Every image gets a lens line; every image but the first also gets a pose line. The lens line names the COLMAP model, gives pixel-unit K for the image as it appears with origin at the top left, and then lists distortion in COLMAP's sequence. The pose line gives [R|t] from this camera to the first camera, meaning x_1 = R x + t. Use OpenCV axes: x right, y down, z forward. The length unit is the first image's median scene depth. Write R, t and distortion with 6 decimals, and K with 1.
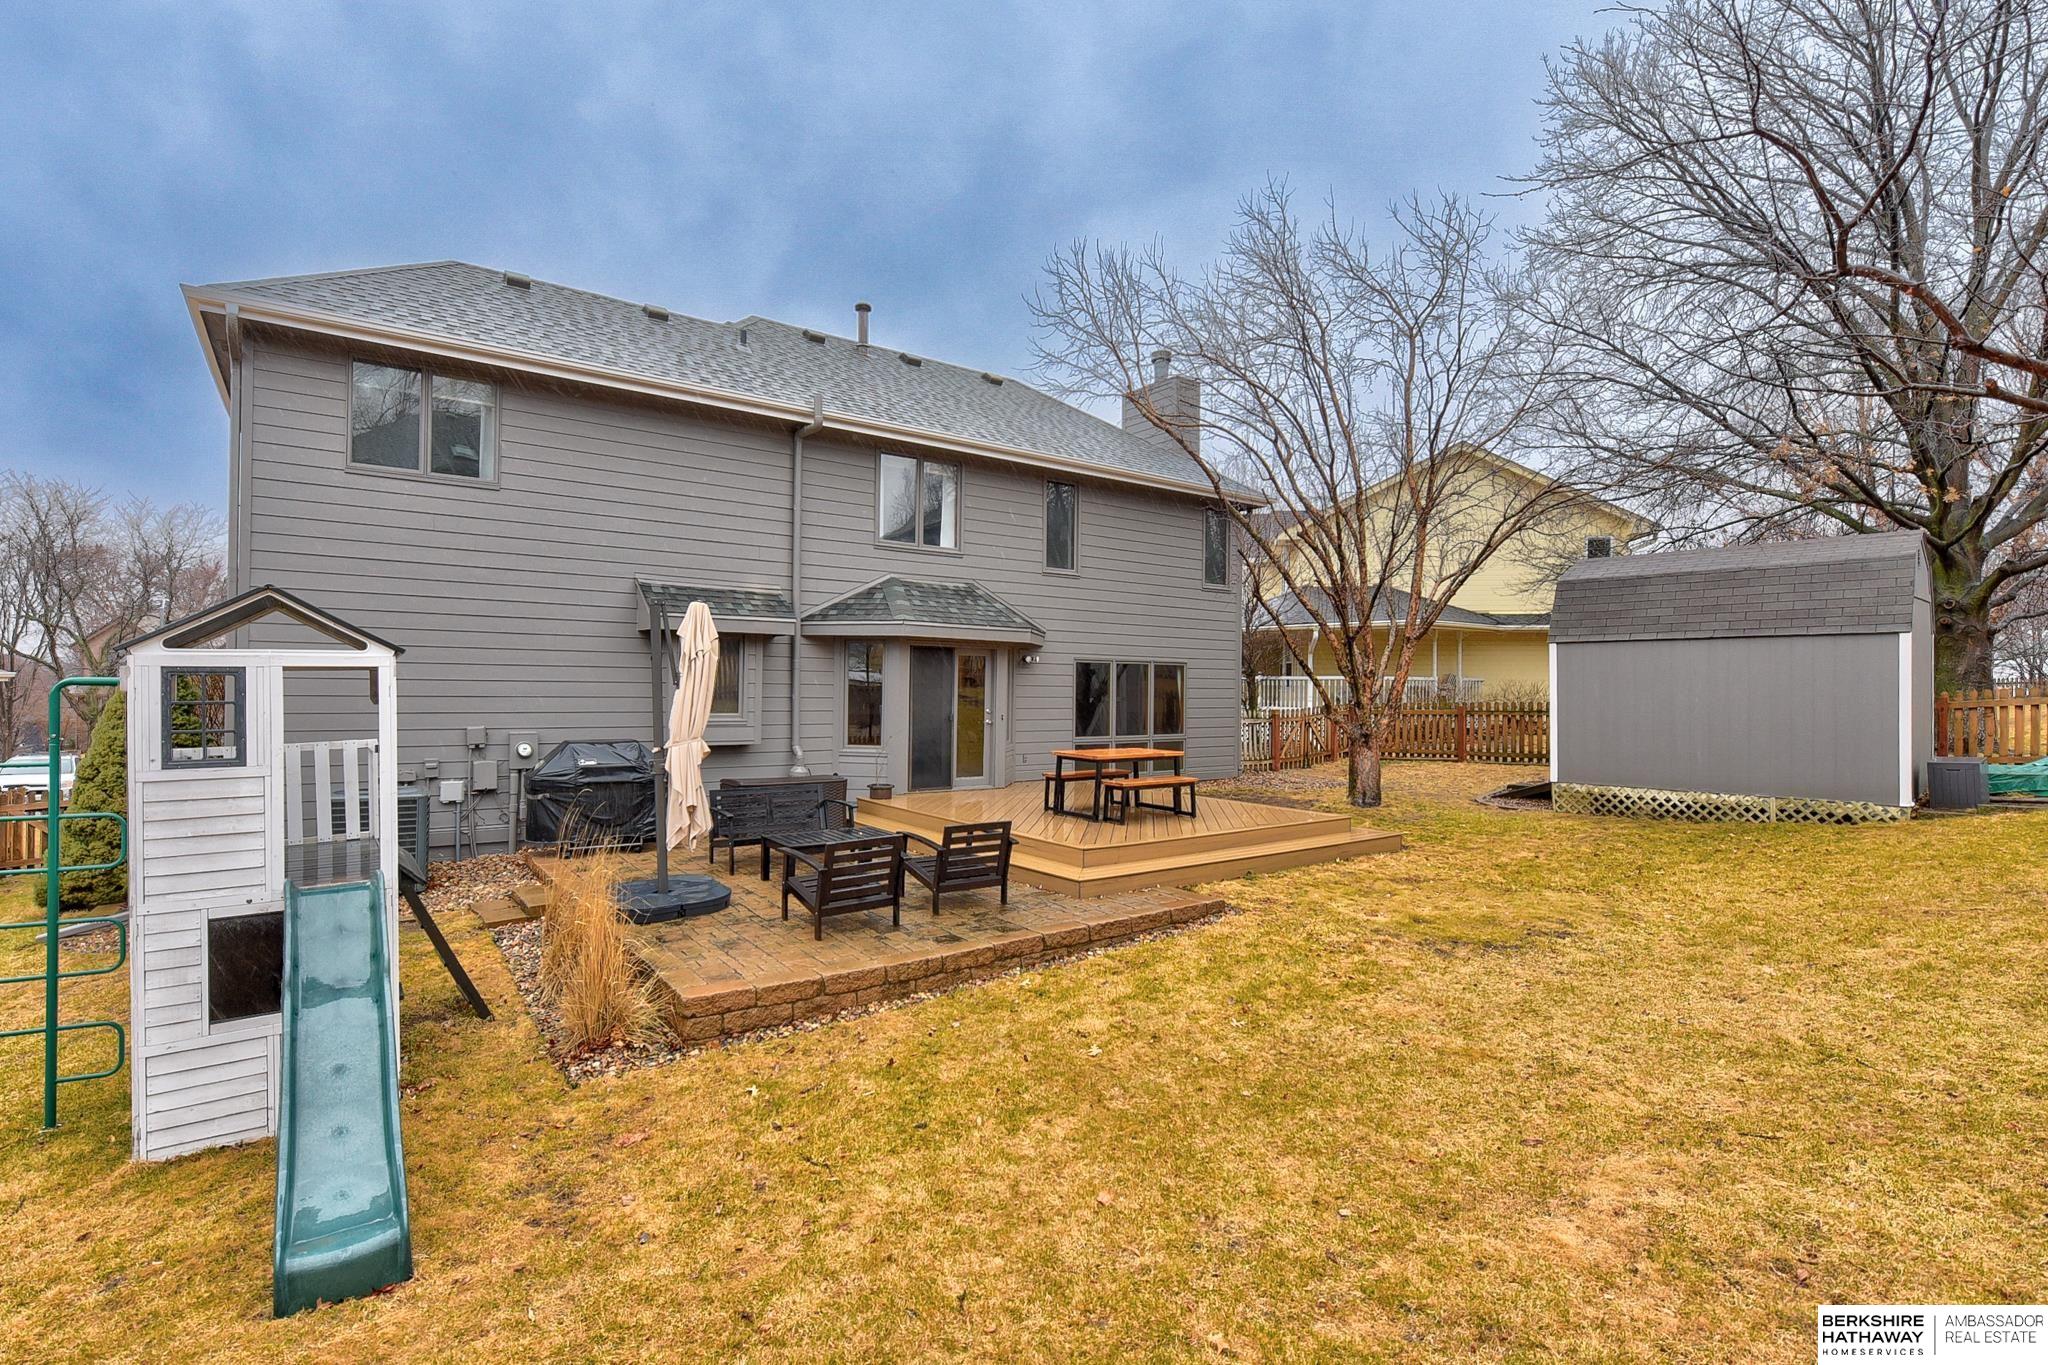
lens RADIAL K [[923.4, 0, 1024.0], [0, 923.4, 682.5], [0, 0, 1]] dist [-0.002217, -0.000257]
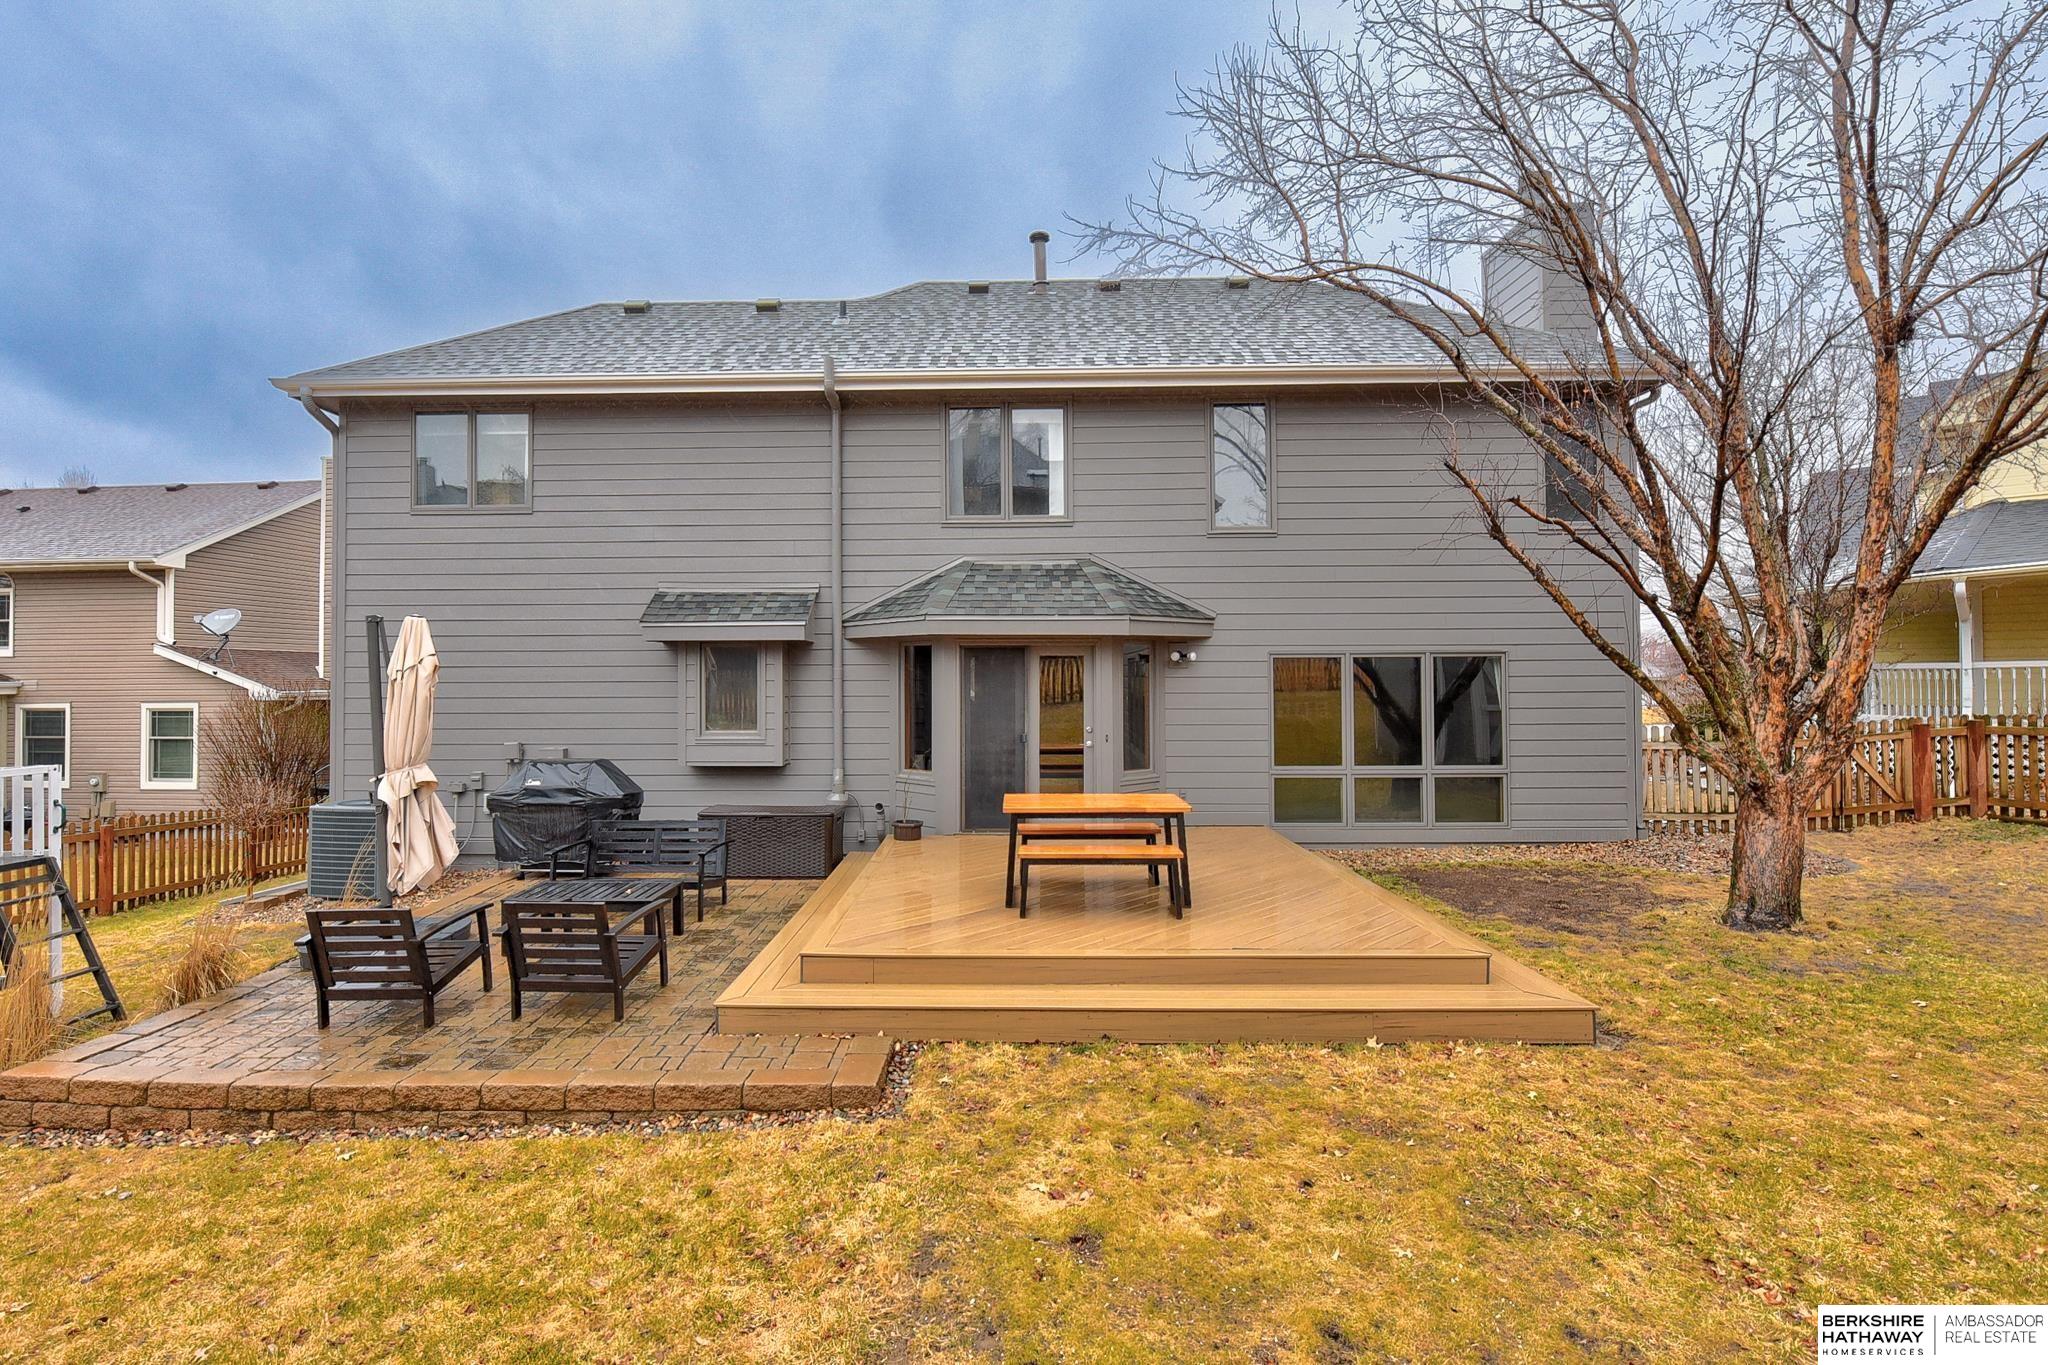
lens RADIAL K [[970.1, 0, 1024.0], [0, 970.1, 682.5], [0, 0, 1]] dist [-0.009328, -0.000566]
pose [[0.797271, -0.013582, -0.603469, 0.420465], [0.016391, 0.999865, -0.000847, -0.007453], [0.603399, -0.009216, 0.797386, 0.373453]]
